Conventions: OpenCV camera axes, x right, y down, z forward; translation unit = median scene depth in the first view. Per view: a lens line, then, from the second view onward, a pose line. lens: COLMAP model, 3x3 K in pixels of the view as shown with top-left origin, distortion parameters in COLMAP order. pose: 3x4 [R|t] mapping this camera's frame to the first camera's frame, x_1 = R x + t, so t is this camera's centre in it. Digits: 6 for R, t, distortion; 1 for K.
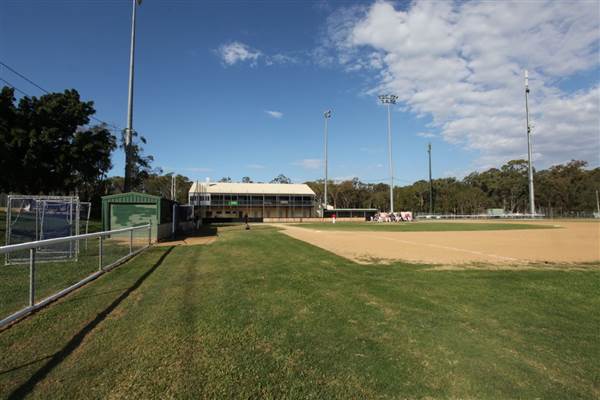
lens RADIAL K [[291.3, 0, 302.2], [0, 291.3, 202.2], [0, 0, 1]] dist [-0.038694, 0.013176]
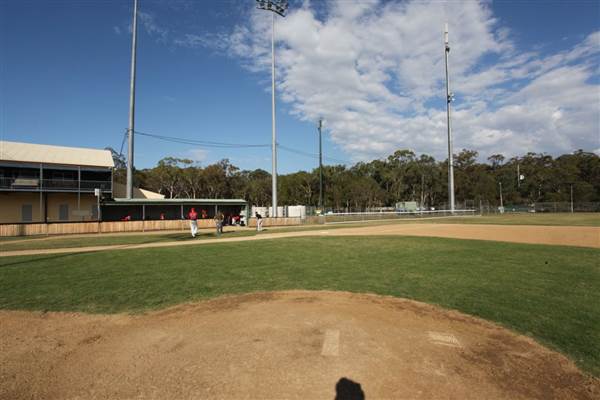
lens RADIAL K [[291.3, 0, 303.4], [0, 291.3, 202.8], [0, 0, 1]] dist [-0.038694, 0.013176]
pose [[0.915839, 0.004414, 0.401522, 0.131960], [-0.014374, 0.999659, 0.021795, 0.013430], [-0.401289, -0.025733, 0.915590, 0.456379]]
